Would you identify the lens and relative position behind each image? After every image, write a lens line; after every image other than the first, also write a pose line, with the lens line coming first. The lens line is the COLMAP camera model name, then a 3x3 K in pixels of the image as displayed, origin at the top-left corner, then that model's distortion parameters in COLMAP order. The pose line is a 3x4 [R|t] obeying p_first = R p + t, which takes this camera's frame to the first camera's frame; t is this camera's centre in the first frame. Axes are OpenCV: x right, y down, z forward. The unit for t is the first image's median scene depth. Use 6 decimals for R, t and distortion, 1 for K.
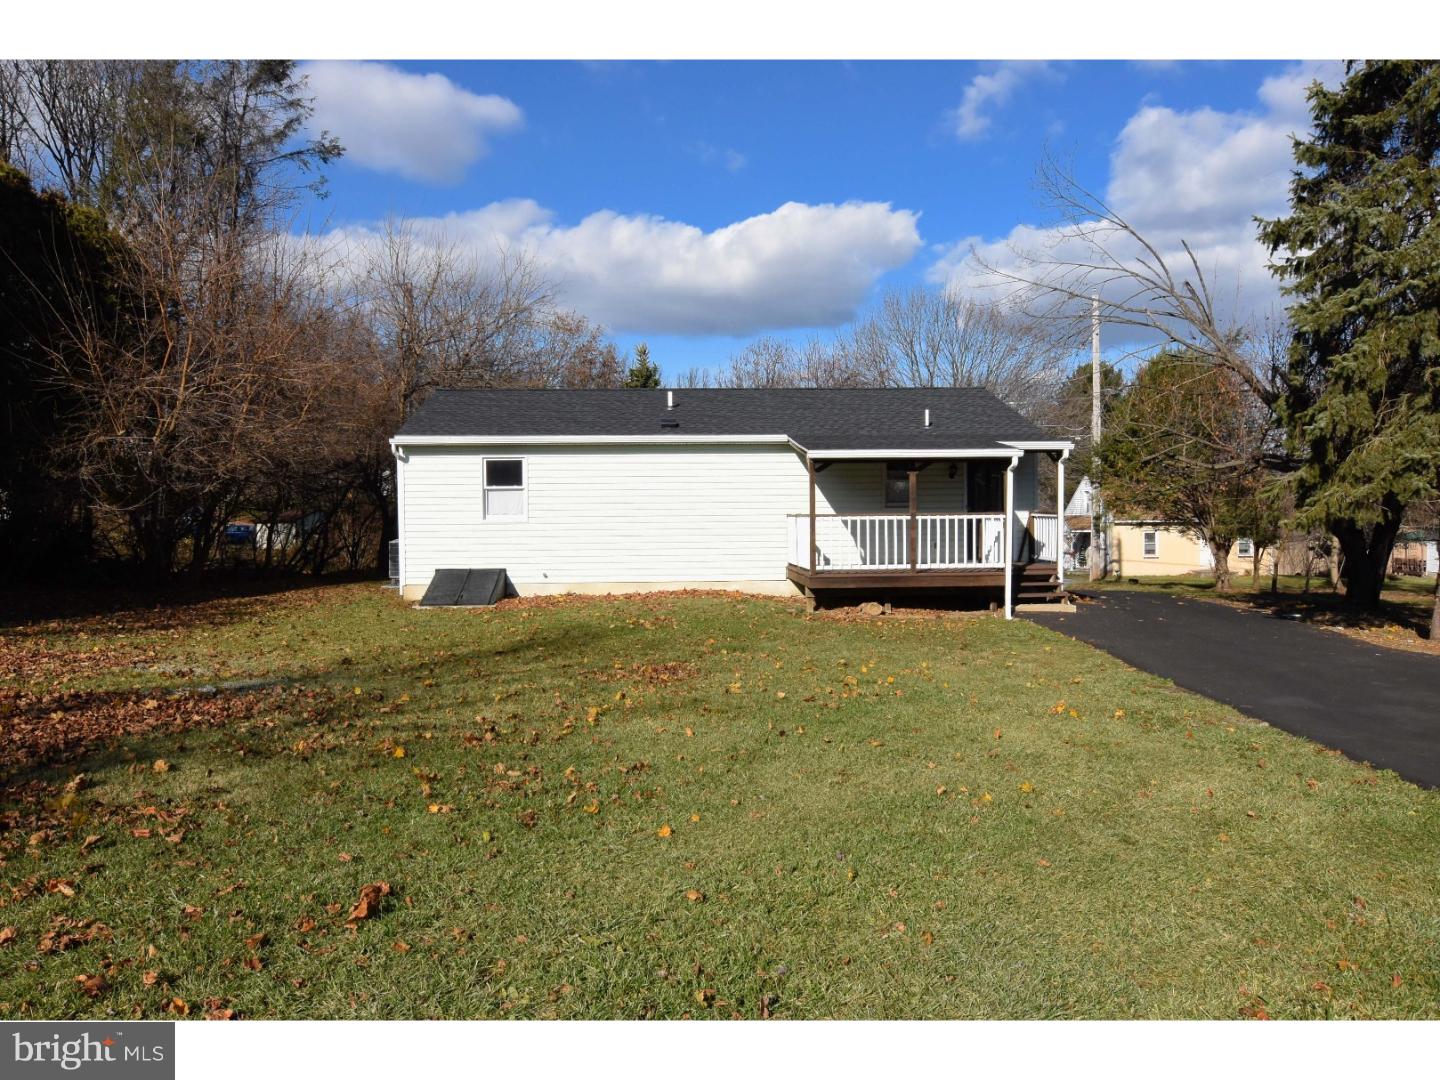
lens RADIAL K [[1106.5, 0, 720.0], [0, 1106.5, 540.0], [0, 0, 1]] dist [-0.000887, -0.001919]
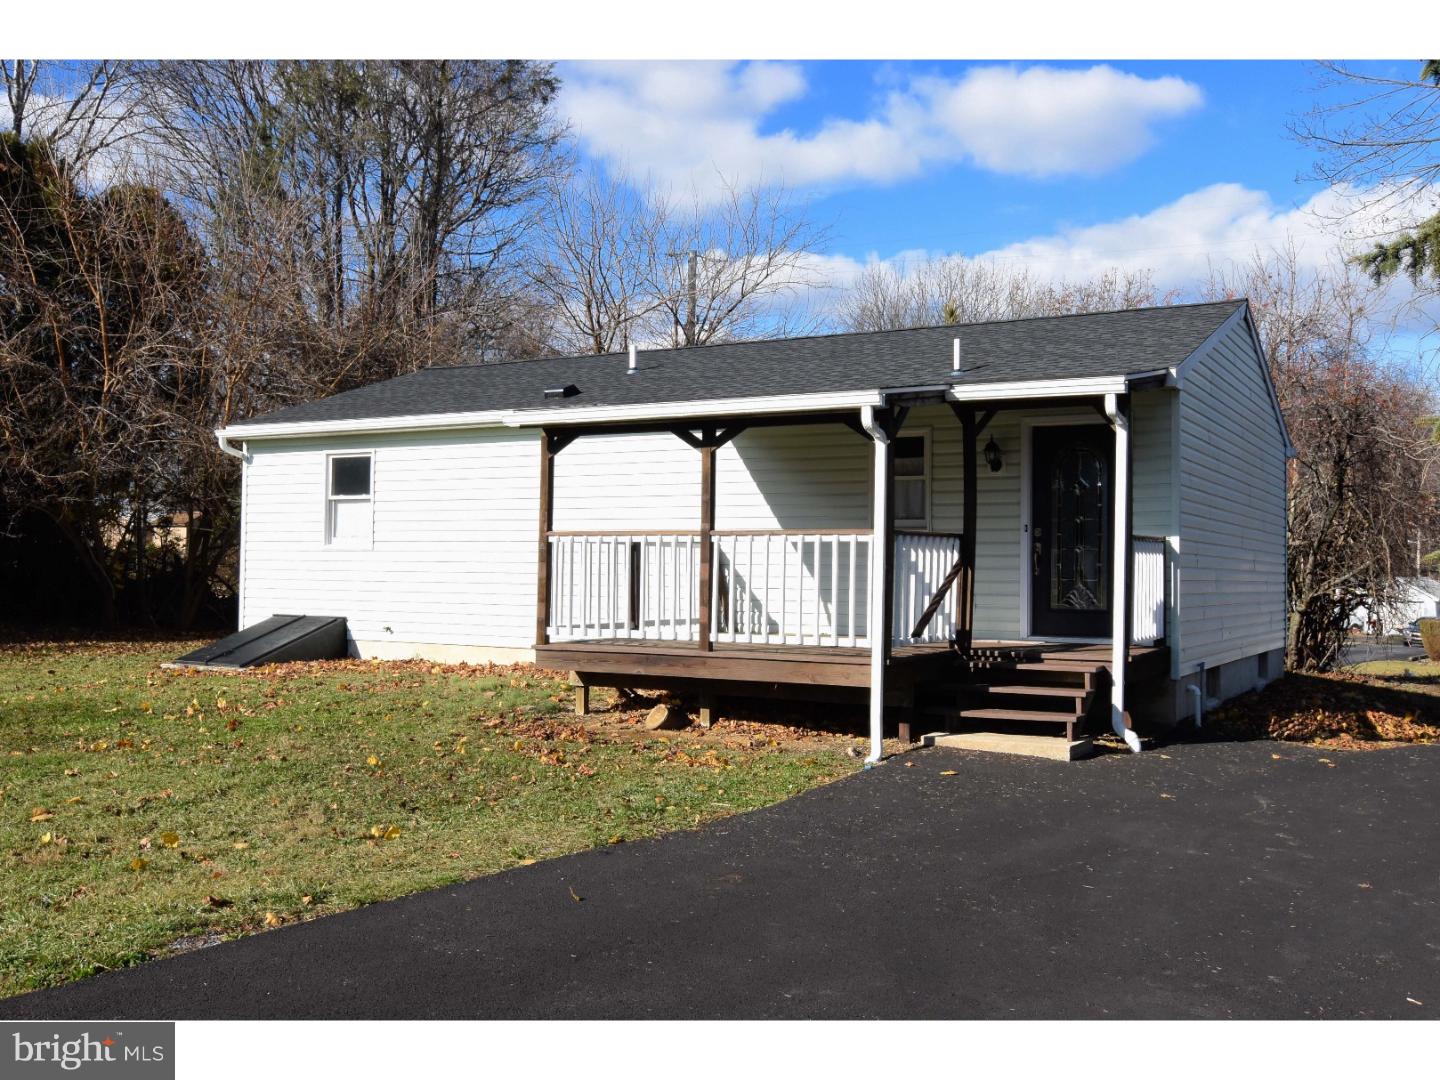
lens RADIAL K [[1322.9, 0, 720.0], [0, 1322.9, 540.0], [0, 0, 1]] dist [-0.000469, 0.002169]
pose [[0.852613, 0.008046, -0.522481, 0.428109], [-0.035268, 0.998488, -0.042175, 0.004831], [0.521351, 0.054385, 0.851607, 0.439004]]
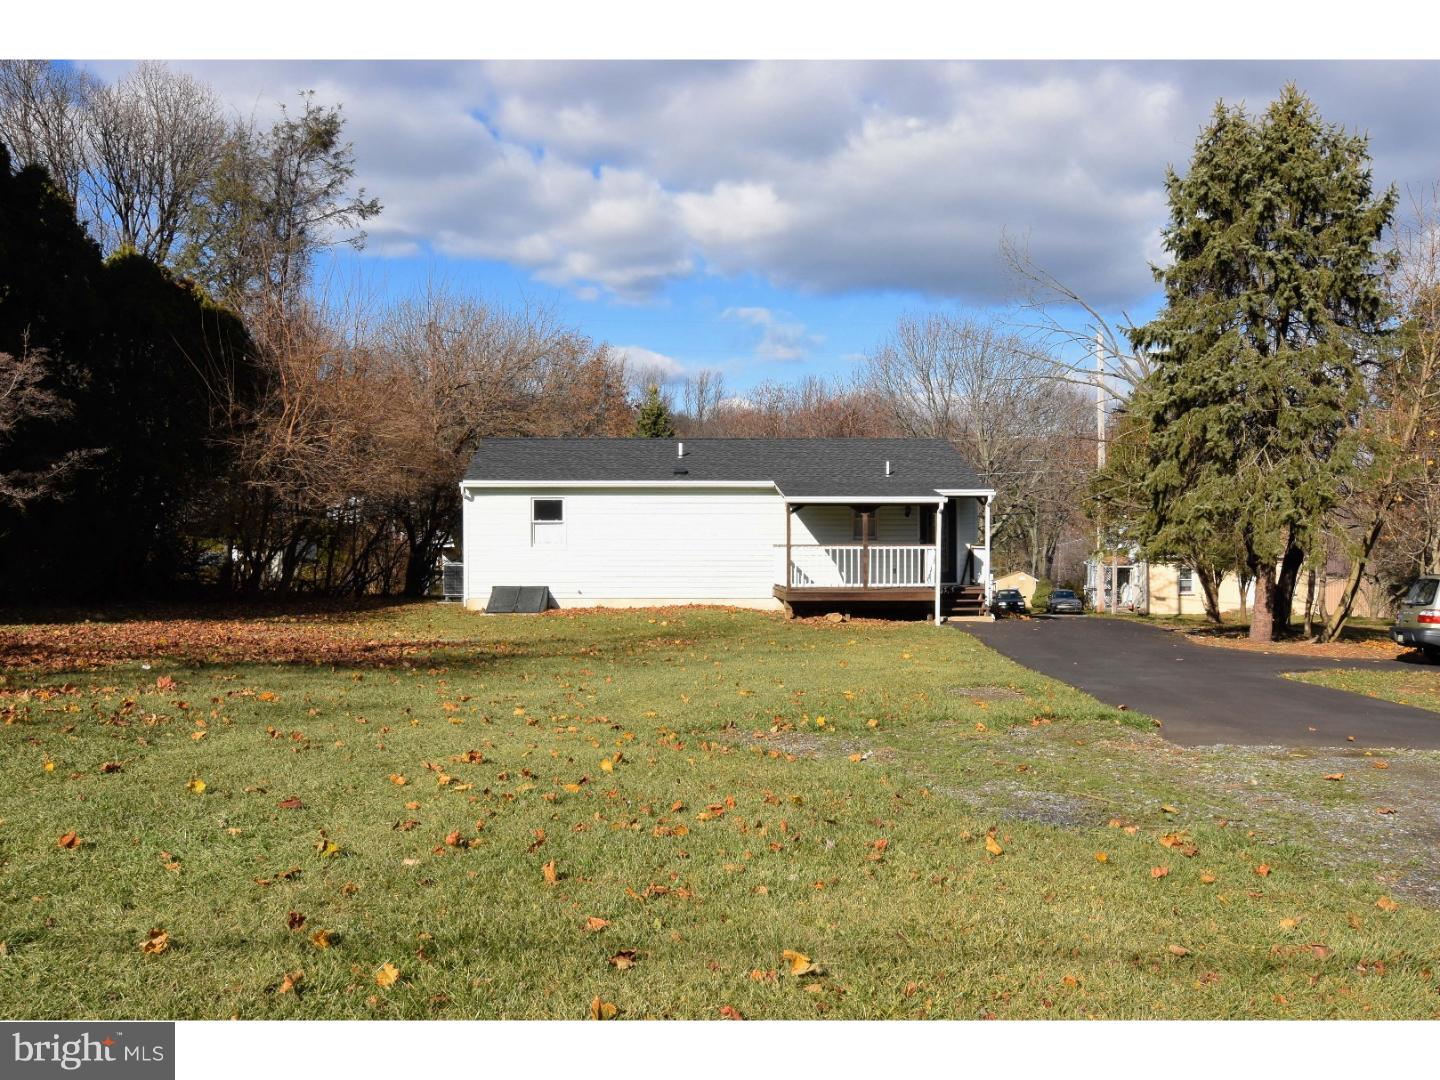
lens RADIAL K [[1322.9, 0, 720.0], [0, 1322.9, 540.0], [0, 0, 1]] dist [-0.000469, 0.002169]
pose [[0.999939, 0.007395, -0.008263, 0.012573], [-0.007605, 0.999641, -0.025693, 0.010672], [0.008070, 0.025754, 0.999636, -0.504545]]
